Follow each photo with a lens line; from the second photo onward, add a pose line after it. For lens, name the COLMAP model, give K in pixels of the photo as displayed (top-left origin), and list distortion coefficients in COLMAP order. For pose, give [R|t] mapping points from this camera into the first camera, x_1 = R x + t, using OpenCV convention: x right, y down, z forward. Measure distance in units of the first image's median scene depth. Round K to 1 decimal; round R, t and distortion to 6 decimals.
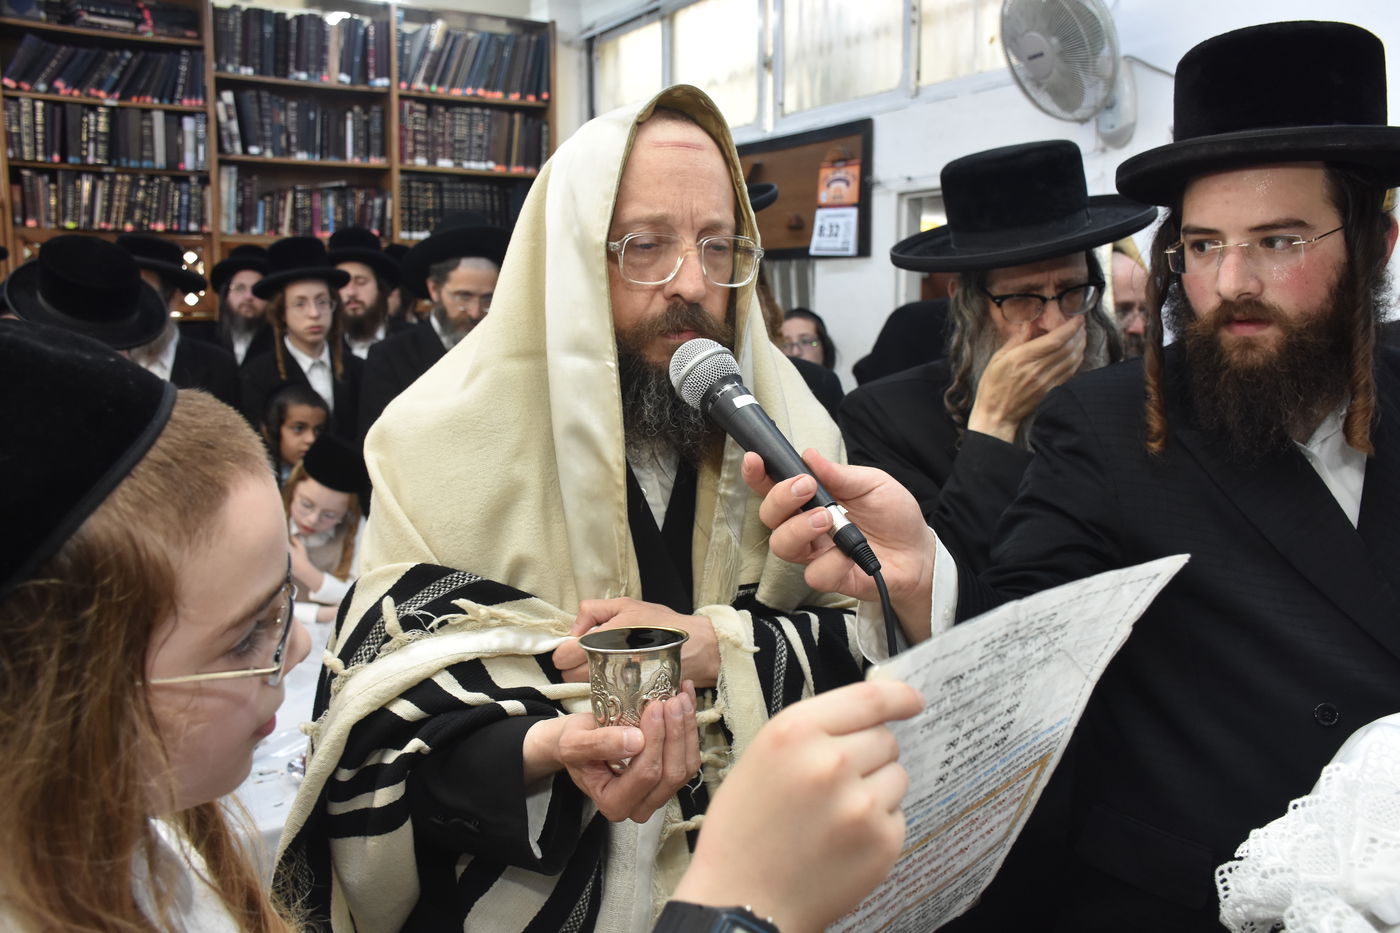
lens RADIAL K [[1214.7, 0, 691.6], [0, 1214.7, 475.3], [0, 0, 1]] dist [-0.121632, 0.165289]
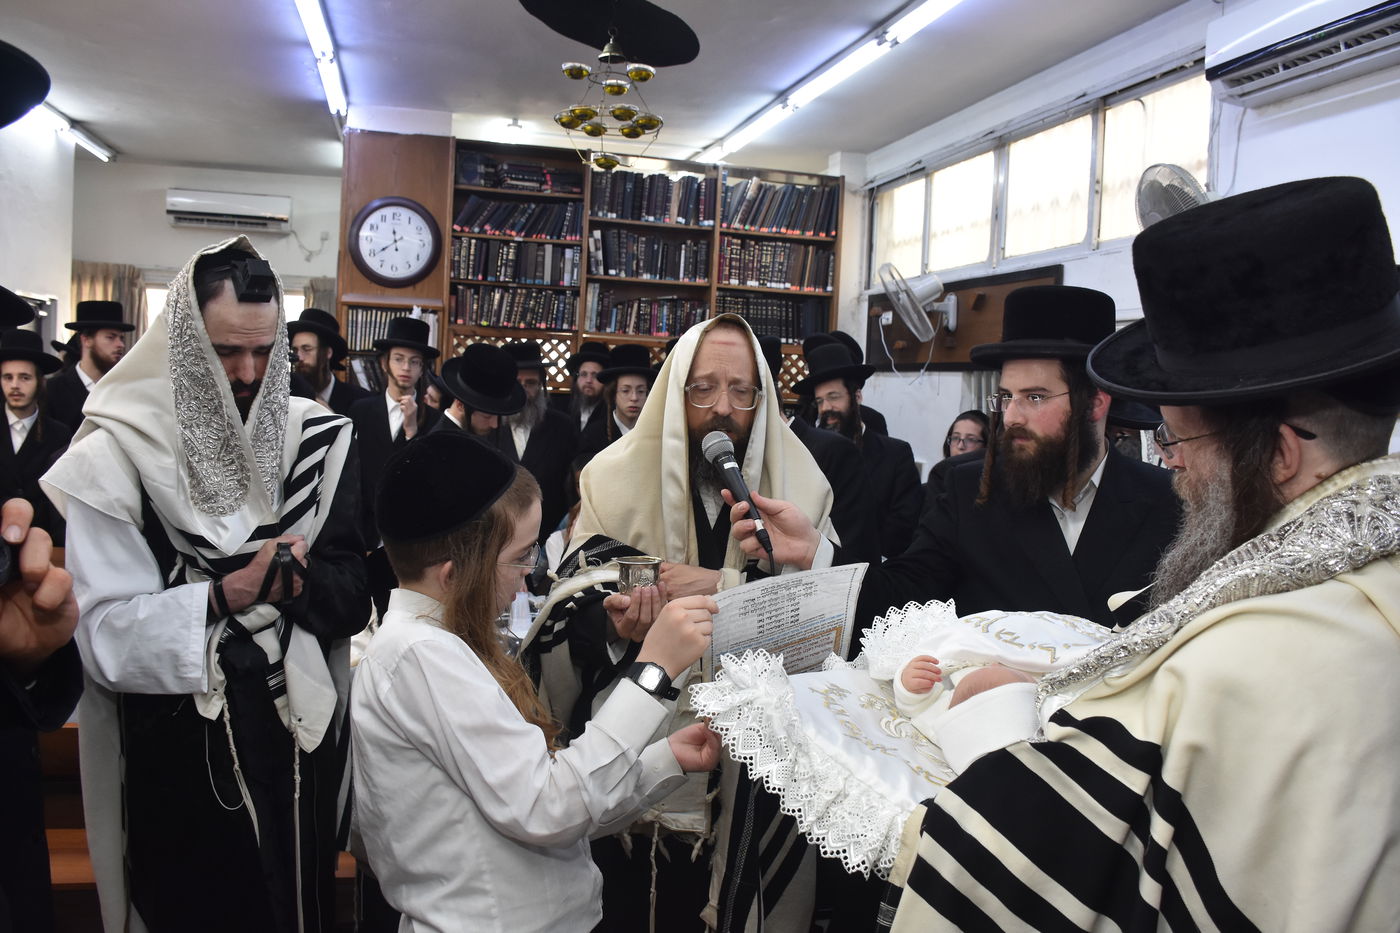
lens RADIAL K [[1086.3, 0, 693.0], [0, 1086.3, 470.1], [0, 0, 1]] dist [-0.153993, 0.103471]
pose [[0.956900, 0.065969, -0.282825, 0.086907], [-0.083583, 0.995212, -0.050660, 0.008550], [0.278129, 0.072116, 0.957833, -0.144341]]
